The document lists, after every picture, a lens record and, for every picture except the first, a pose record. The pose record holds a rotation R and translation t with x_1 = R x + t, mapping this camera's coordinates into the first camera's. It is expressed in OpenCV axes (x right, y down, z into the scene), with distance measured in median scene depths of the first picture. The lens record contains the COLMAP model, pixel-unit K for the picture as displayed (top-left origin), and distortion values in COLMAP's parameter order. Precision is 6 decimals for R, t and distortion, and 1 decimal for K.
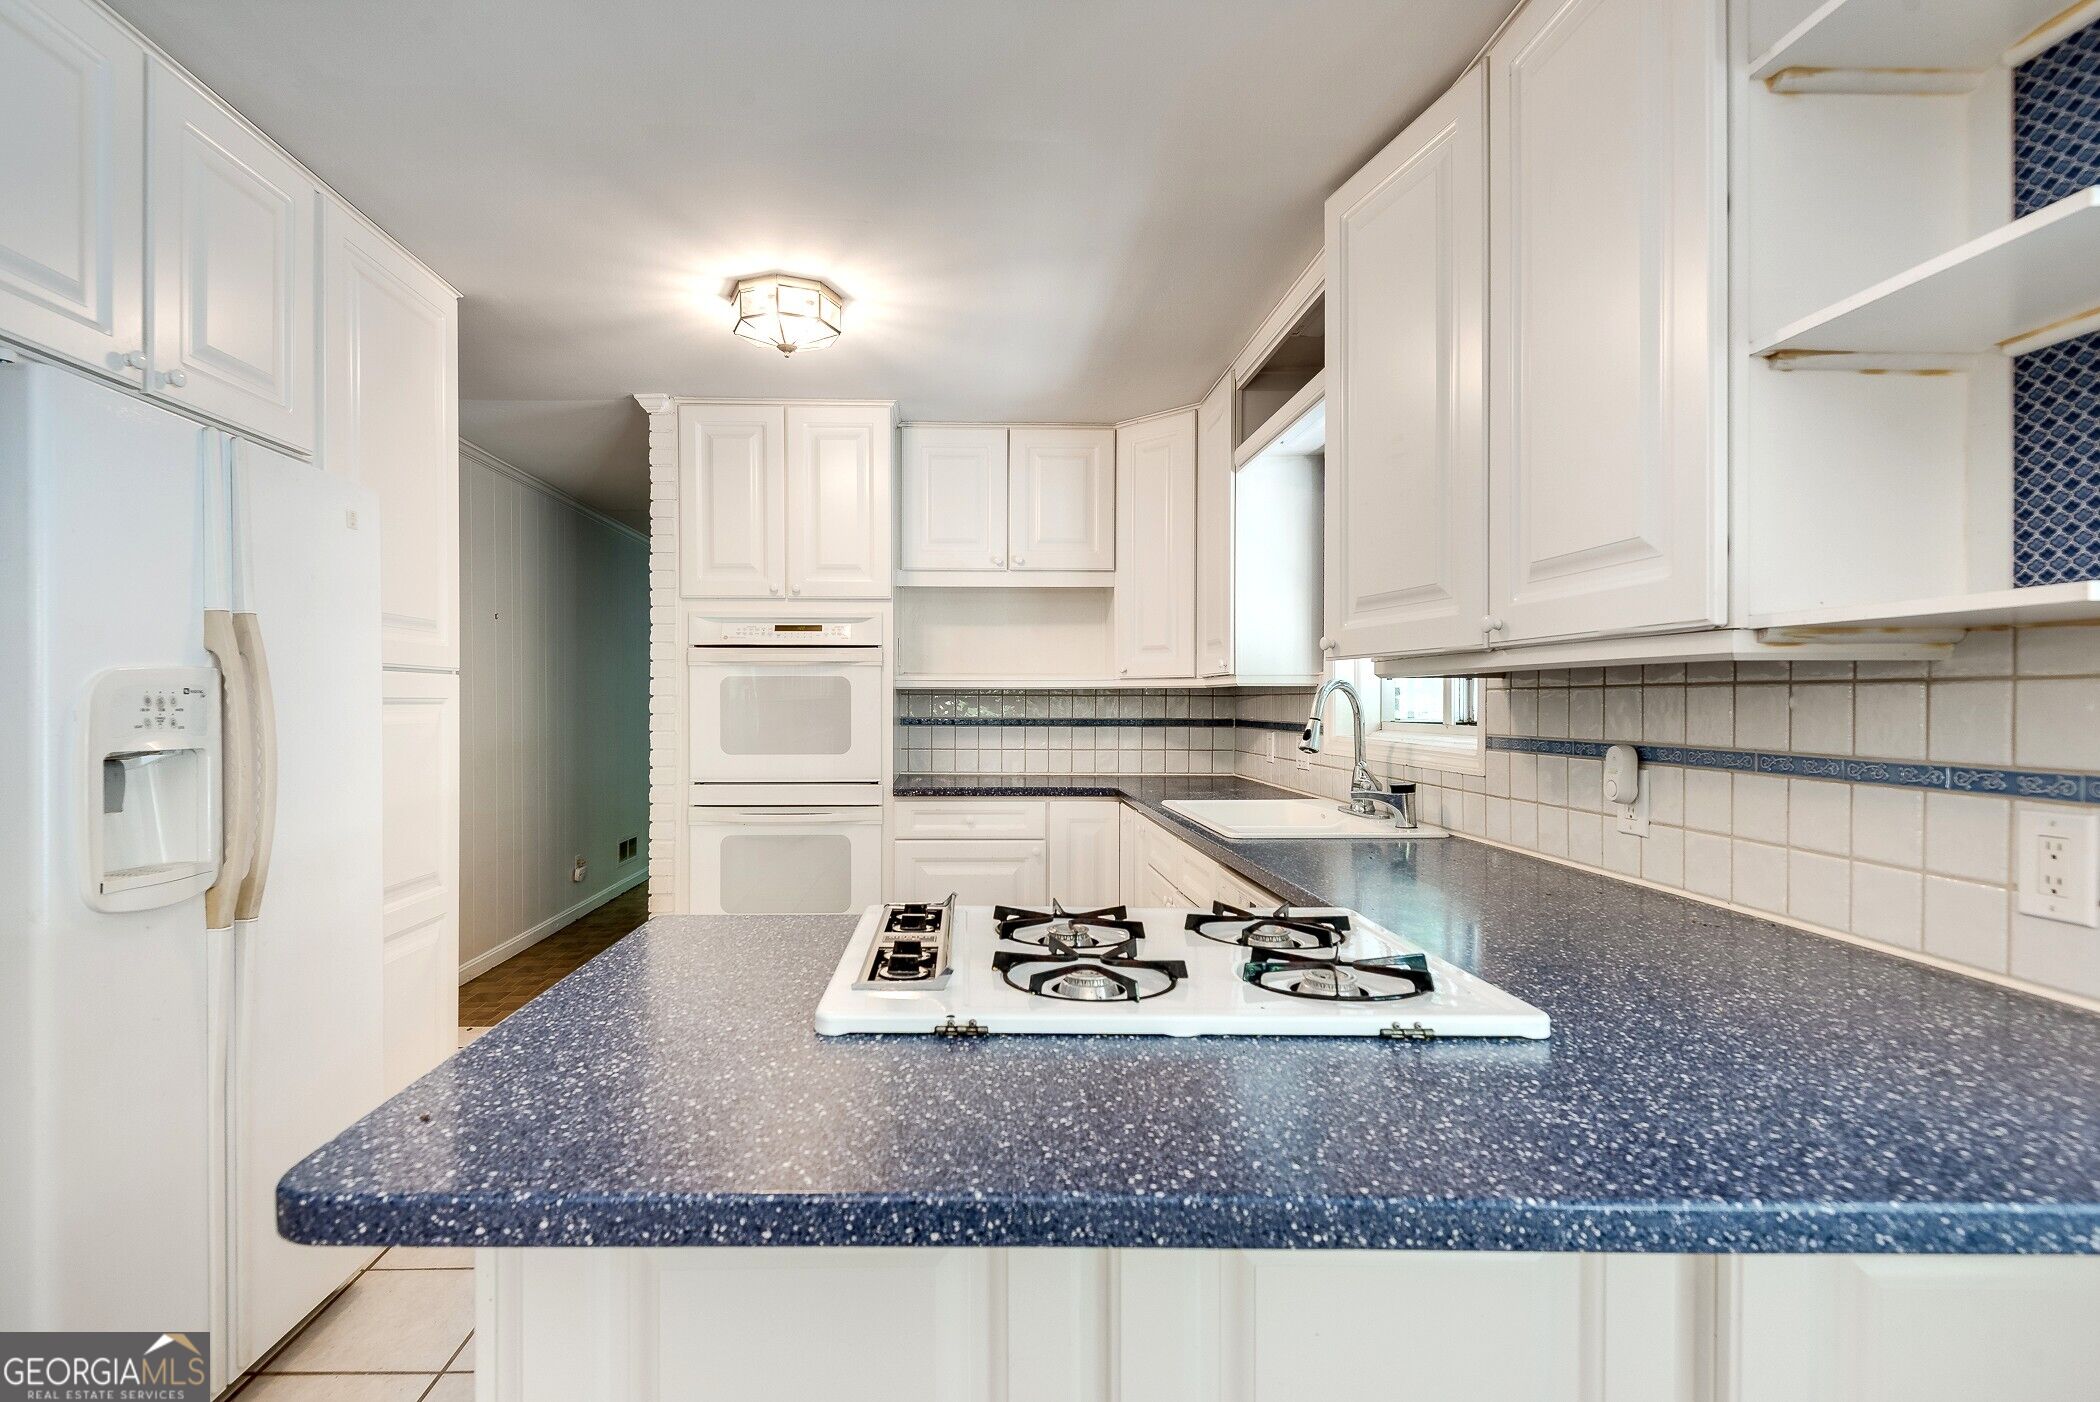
lens RADIAL K [[1023.1, 0, 1013.4], [0, 1023.1, 700.5], [0, 0, 1]] dist [0.051037, -0.031013]
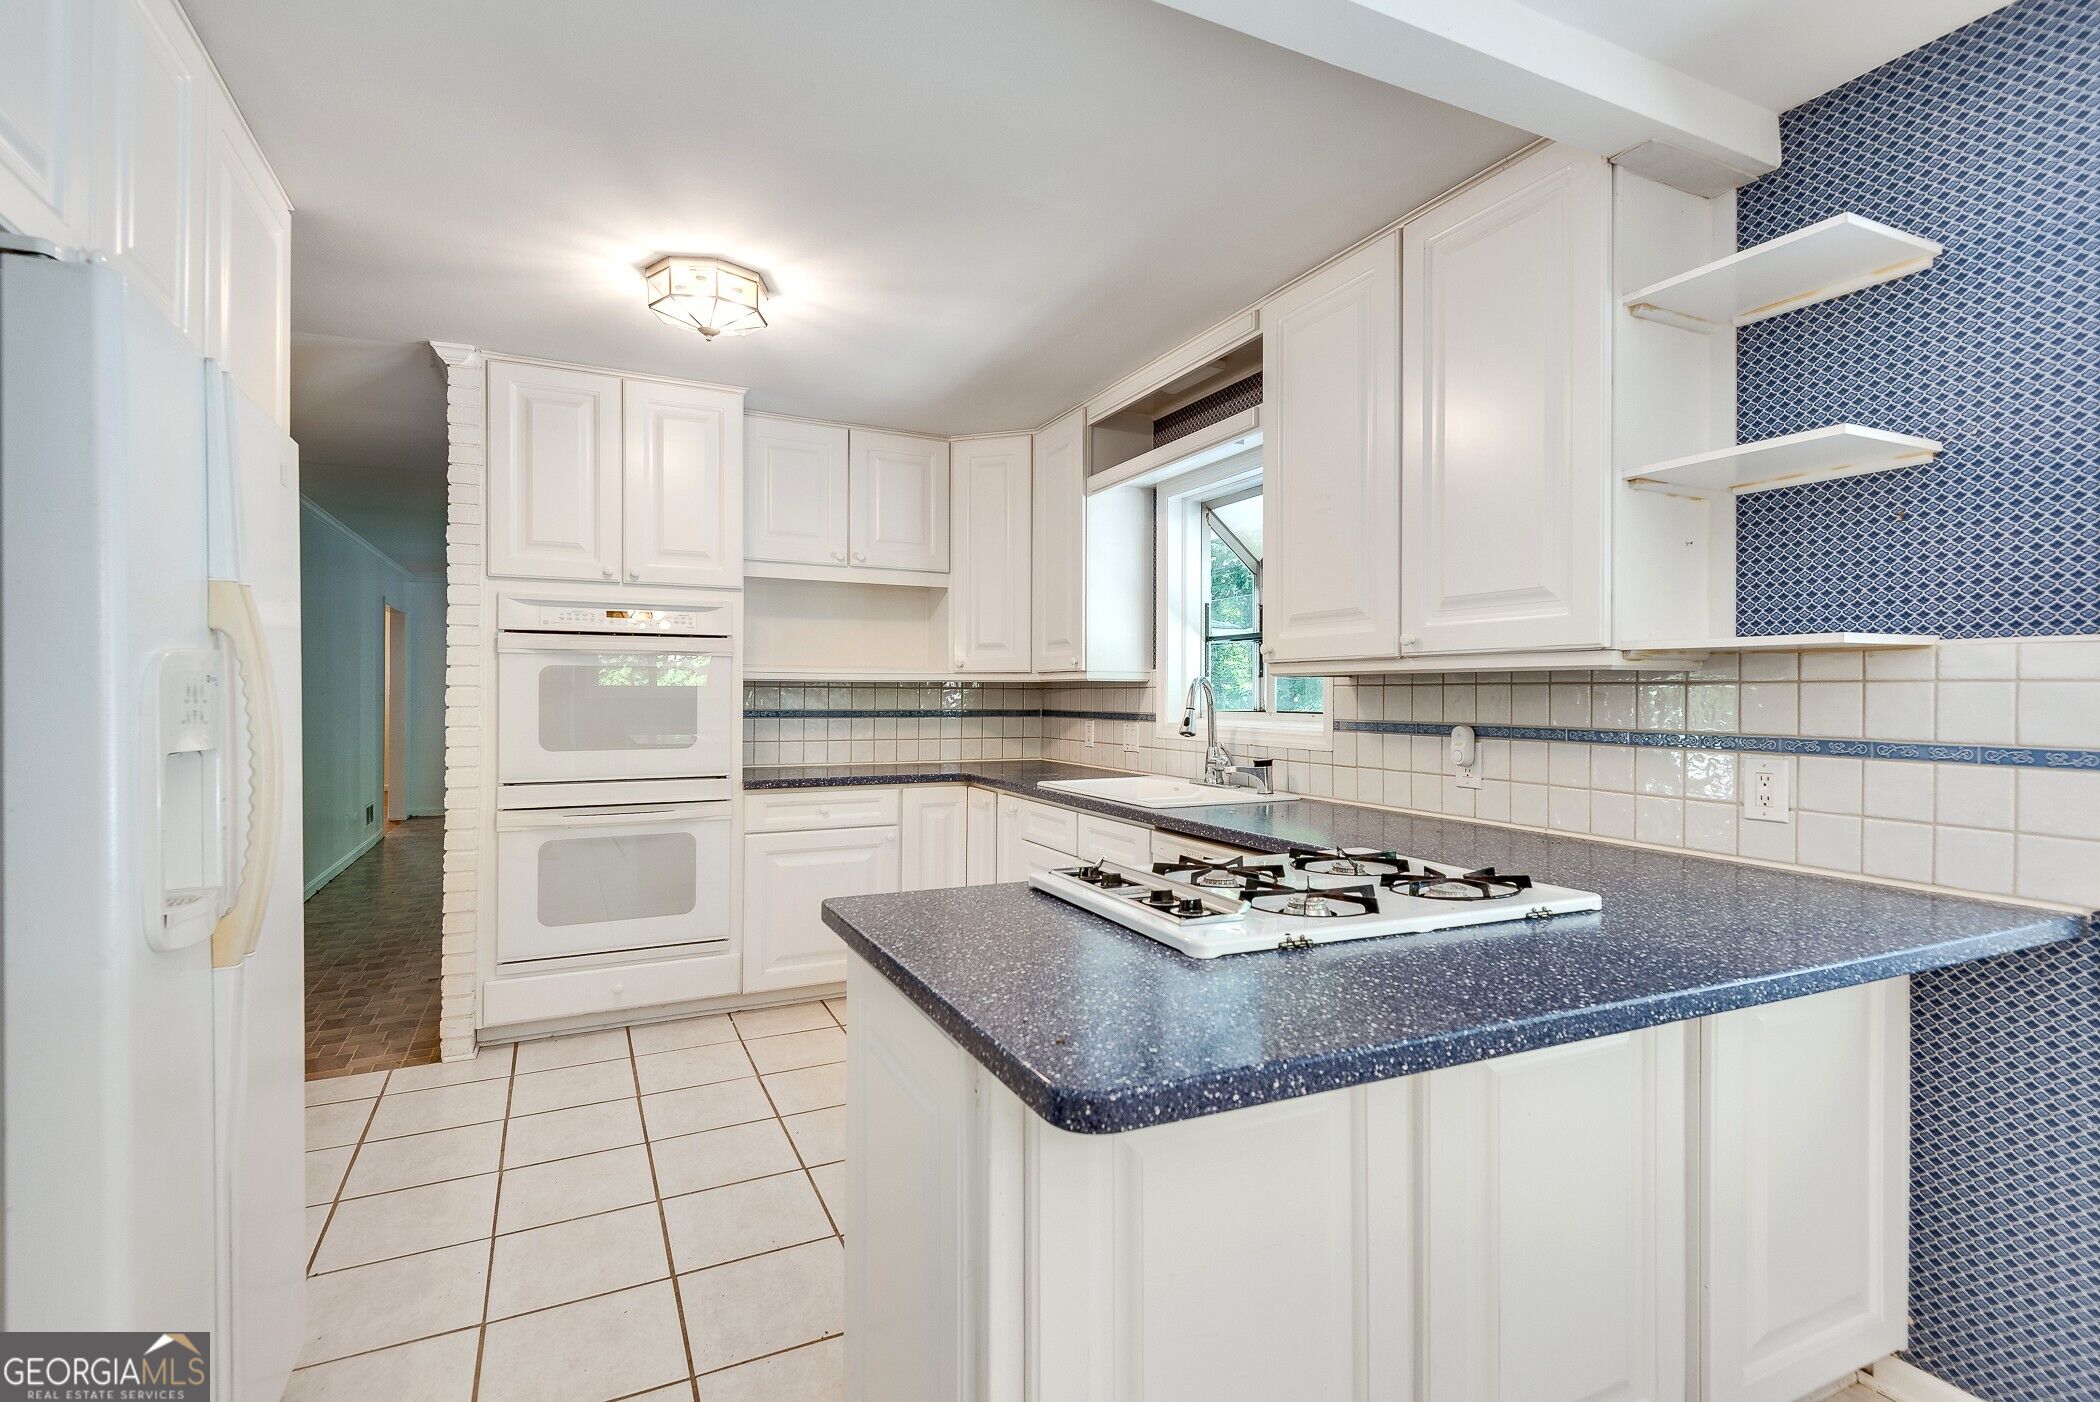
lens RADIAL K [[992.1, 0, 1103.1], [0, 992.1, 689.3], [0, 0, 1]] dist [0.027874, -0.000325]
pose [[0.900849, 0.004429, 0.434110, -0.258864], [-0.002929, 0.999987, -0.004125, -0.000065], [-0.434122, 0.002445, 0.900851, -0.013419]]
